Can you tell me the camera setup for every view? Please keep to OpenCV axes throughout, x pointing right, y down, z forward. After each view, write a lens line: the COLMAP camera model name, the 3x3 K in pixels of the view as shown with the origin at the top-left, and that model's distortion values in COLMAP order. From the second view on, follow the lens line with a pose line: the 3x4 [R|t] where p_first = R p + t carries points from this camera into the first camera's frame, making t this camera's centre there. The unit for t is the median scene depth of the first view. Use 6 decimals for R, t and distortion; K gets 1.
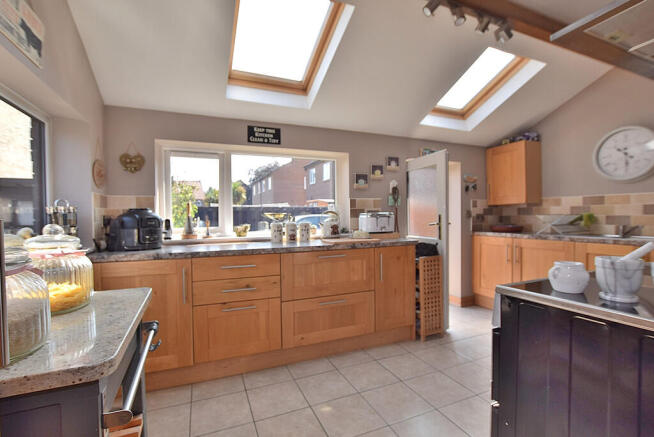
lens RADIAL K [[302.1, 0, 326.6], [0, 302.1, 218.8], [0, 0, 1]] dist [-0.029984, 0.004523]
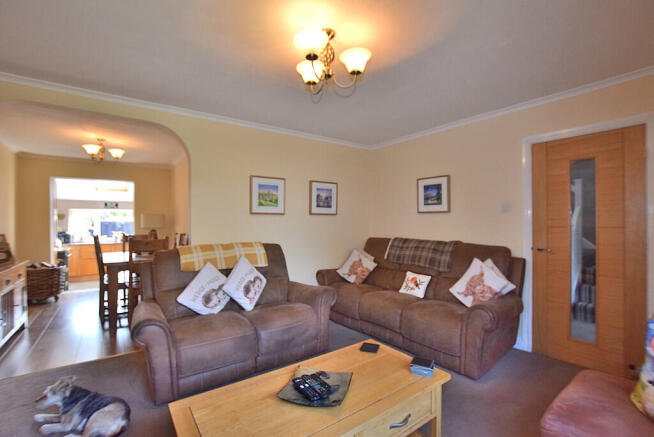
lens RADIAL K [[302.1, 0, 328.7], [0, 302.1, 219.5], [0, 0, 1]] dist [-0.029984, 0.004523]
pose [[0.970730, 0.013342, 0.239803, 1.335584], [-0.008912, 0.999769, -0.019547, -0.117694], [-0.240009, 0.016838, 0.970625, -2.686111]]
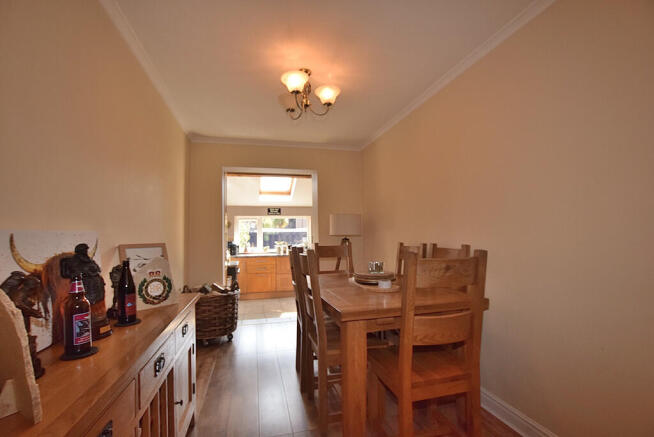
lens RADIAL K [[302.1, 0, 323.9], [0, 302.1, 218.2], [0, 0, 1]] dist [-0.029984, 0.004523]
pose [[0.986996, -0.008666, -0.160510, 0.713527], [-0.000656, 0.998320, -0.057933, -0.082695], [0.160742, 0.057285, 0.985333, -1.671297]]
